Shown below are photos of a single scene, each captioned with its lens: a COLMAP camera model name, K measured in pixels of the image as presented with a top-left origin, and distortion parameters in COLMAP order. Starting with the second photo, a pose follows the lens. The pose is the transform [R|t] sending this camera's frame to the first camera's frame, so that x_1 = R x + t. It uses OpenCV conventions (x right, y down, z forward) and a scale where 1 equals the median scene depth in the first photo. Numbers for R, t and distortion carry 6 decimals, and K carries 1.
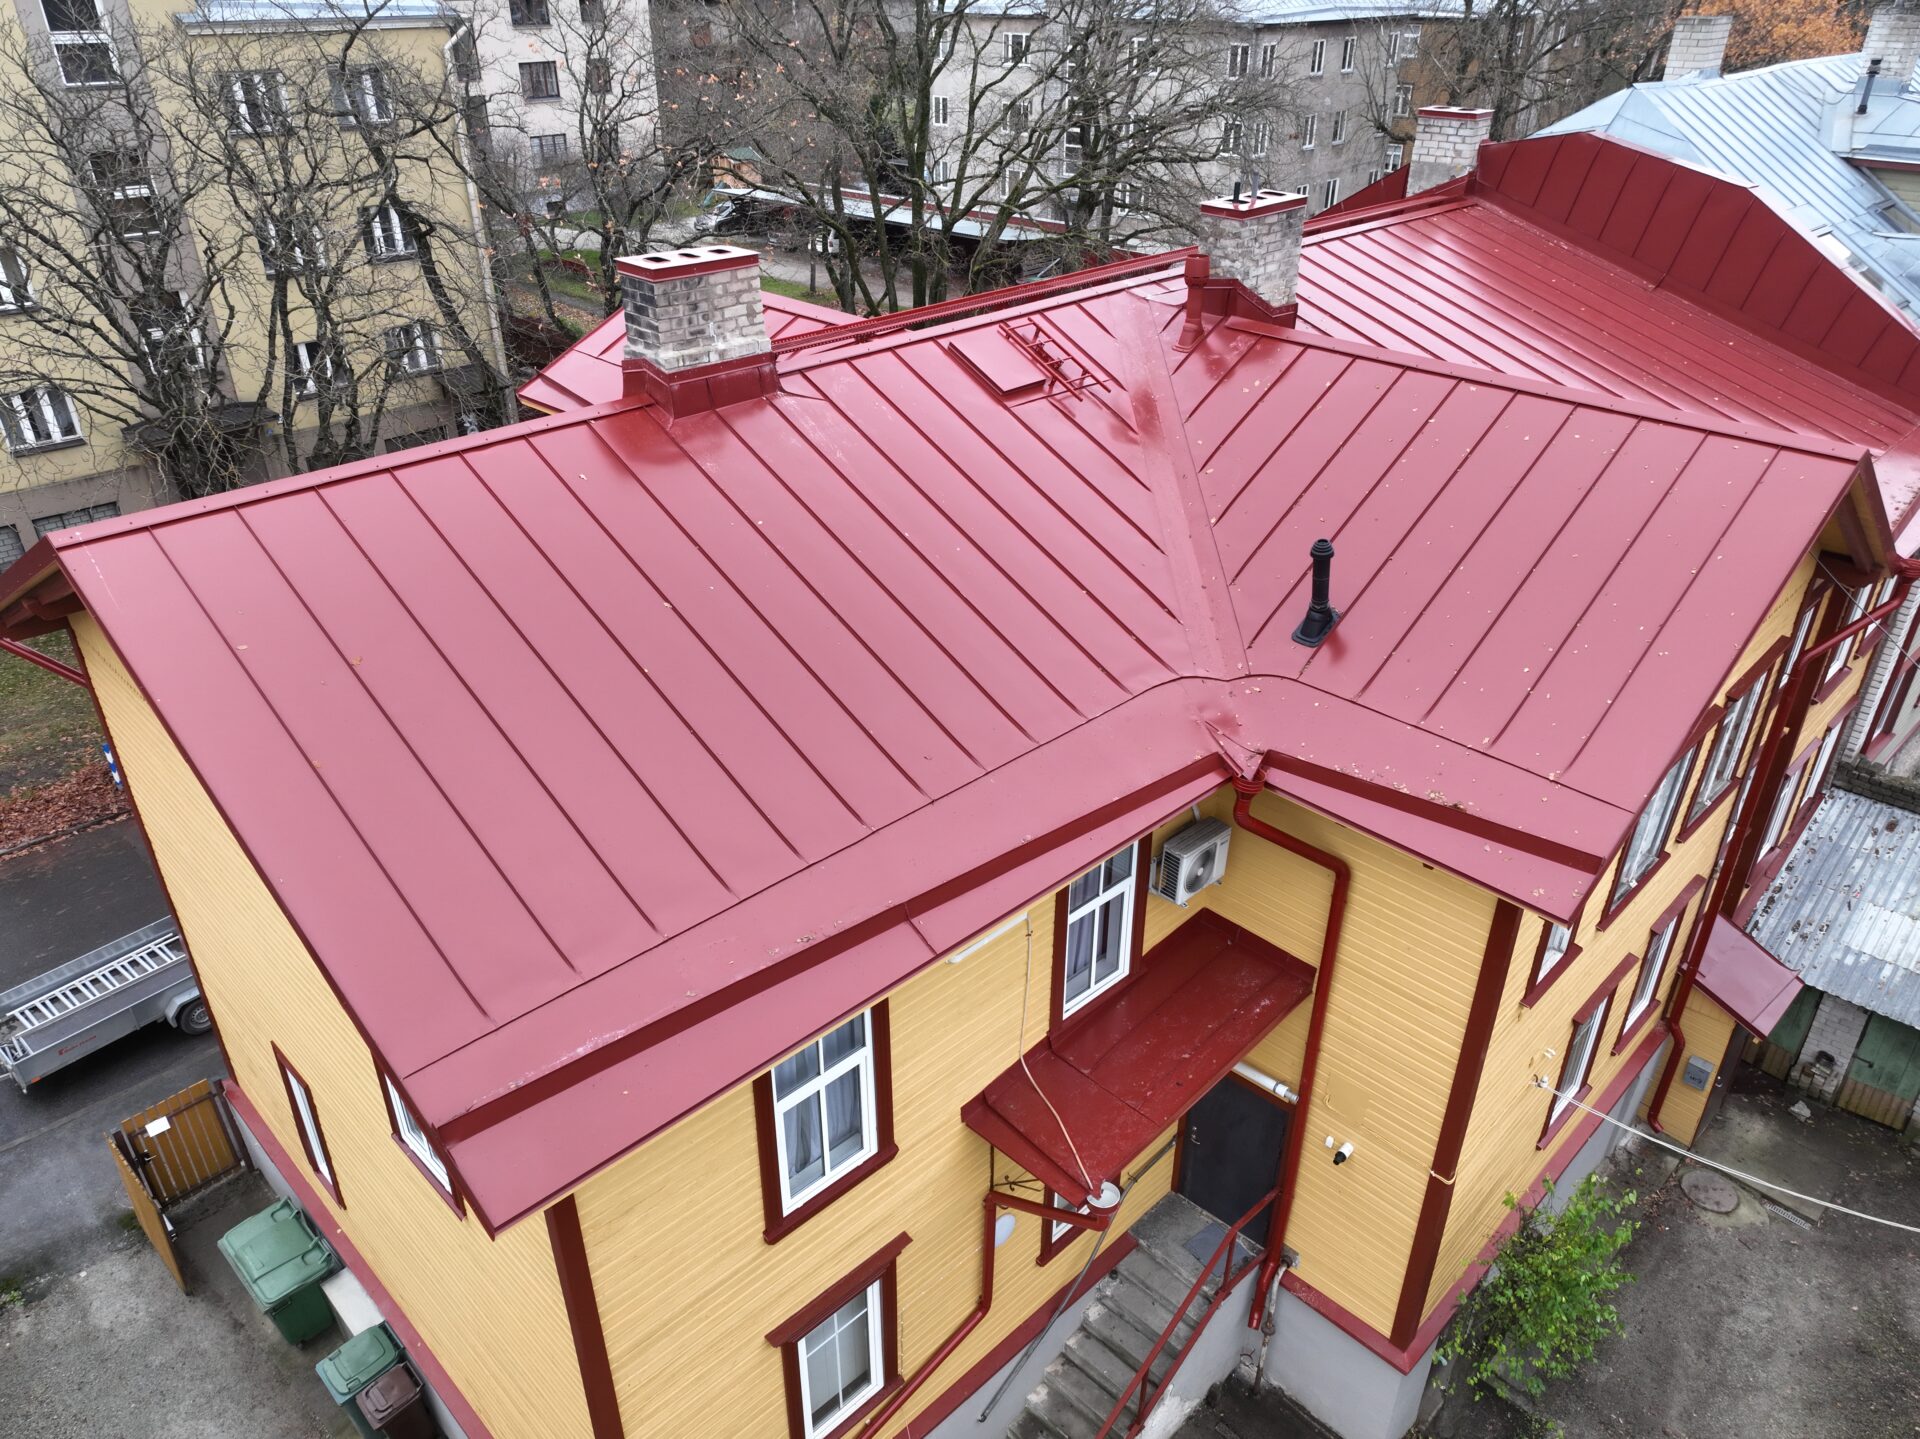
lens RADIAL K [[1350.8, 0, 960.0], [0, 1350.8, 719.5], [0, 0, 1]] dist [-0.012674, 0.025030]
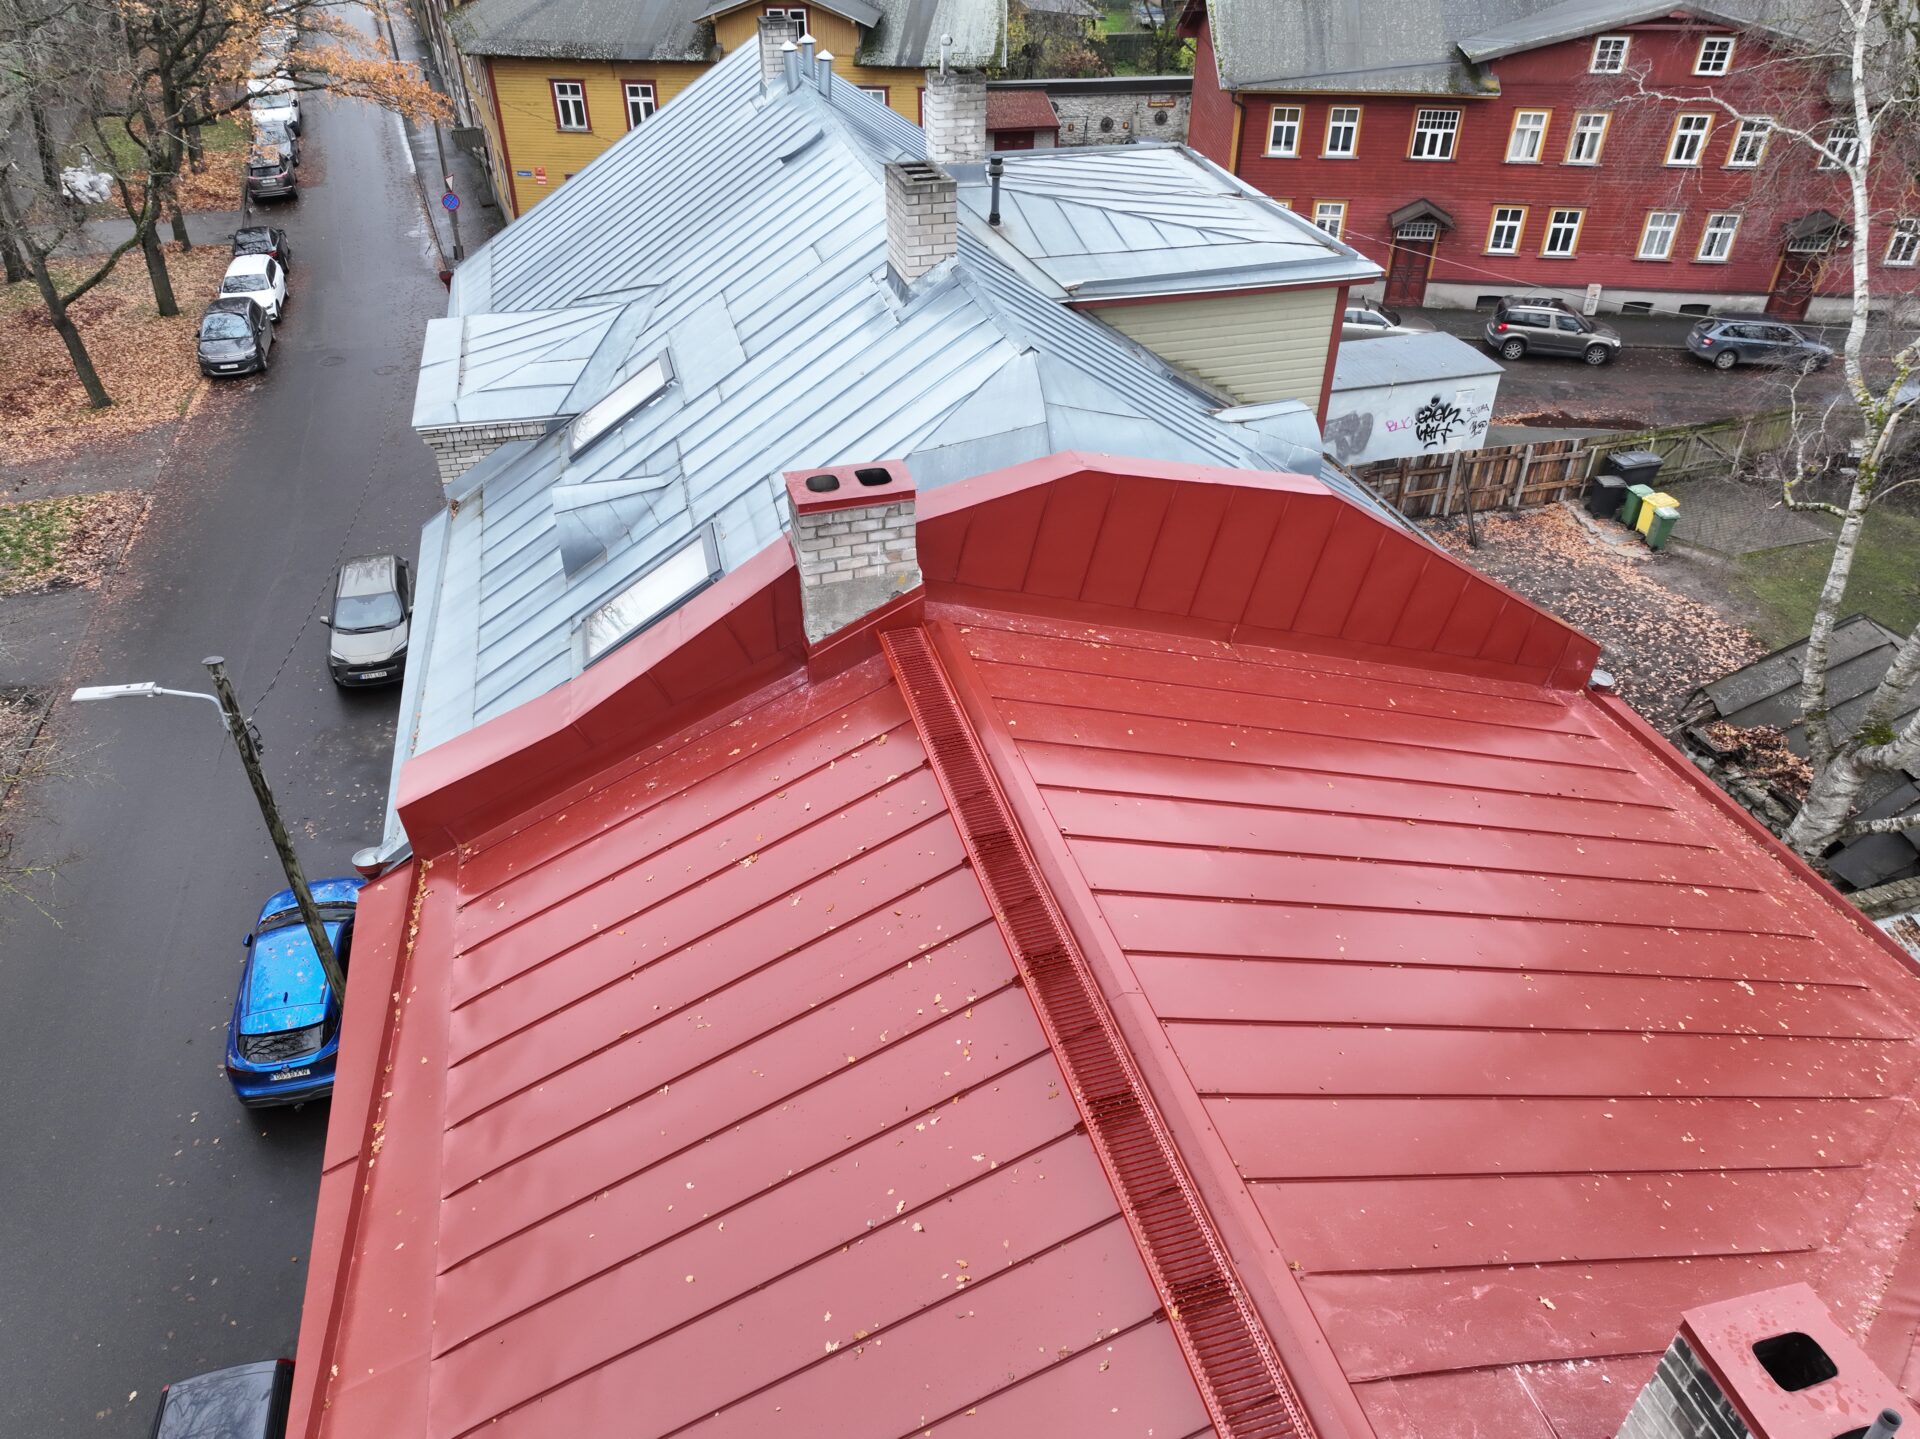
lens RADIAL K [[1363.5, 0, 960.0], [0, 1363.5, 719.5], [0, 0, 1]] dist [0.002188, 0.002854]
pose [[0.496261, -0.507434, 0.704440, -0.044404], [0.429432, 0.848664, 0.308799, -0.782990], [-0.754528, 0.149265, 0.639067, 0.973402]]
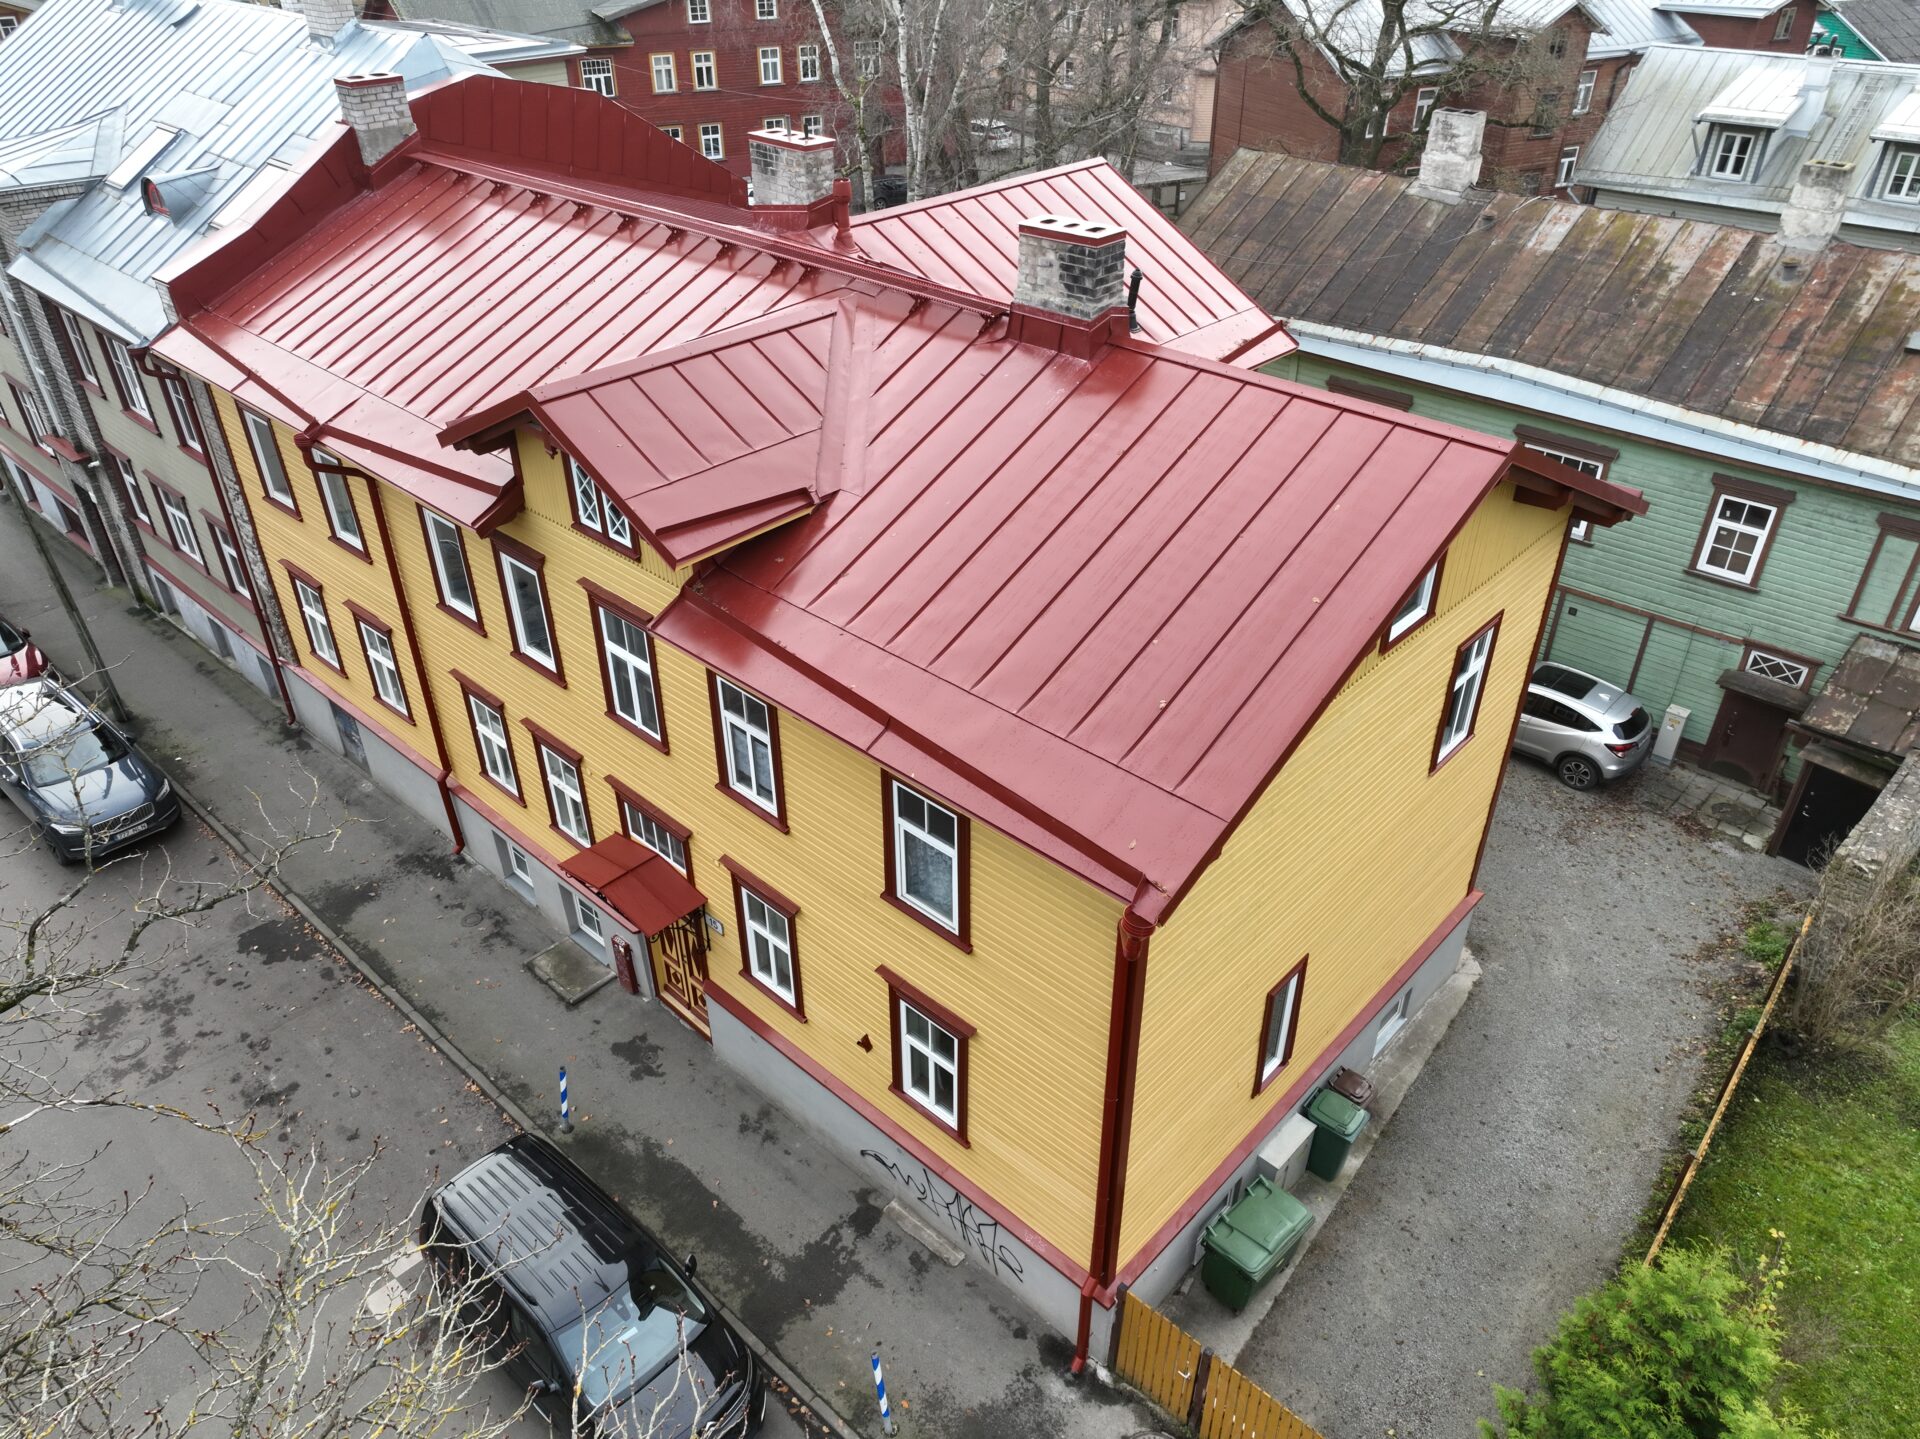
lens RADIAL K [[1350.8, 0, 960.0], [0, 1350.8, 719.5], [0, 0, 1]] dist [-0.012674, 0.025030]
pose [[-0.043838, -0.553528, 0.831676, -1.269314], [0.497344, 0.709898, 0.498692, -0.588715], [-0.866445, 0.435491, 0.244174, 0.827697]]
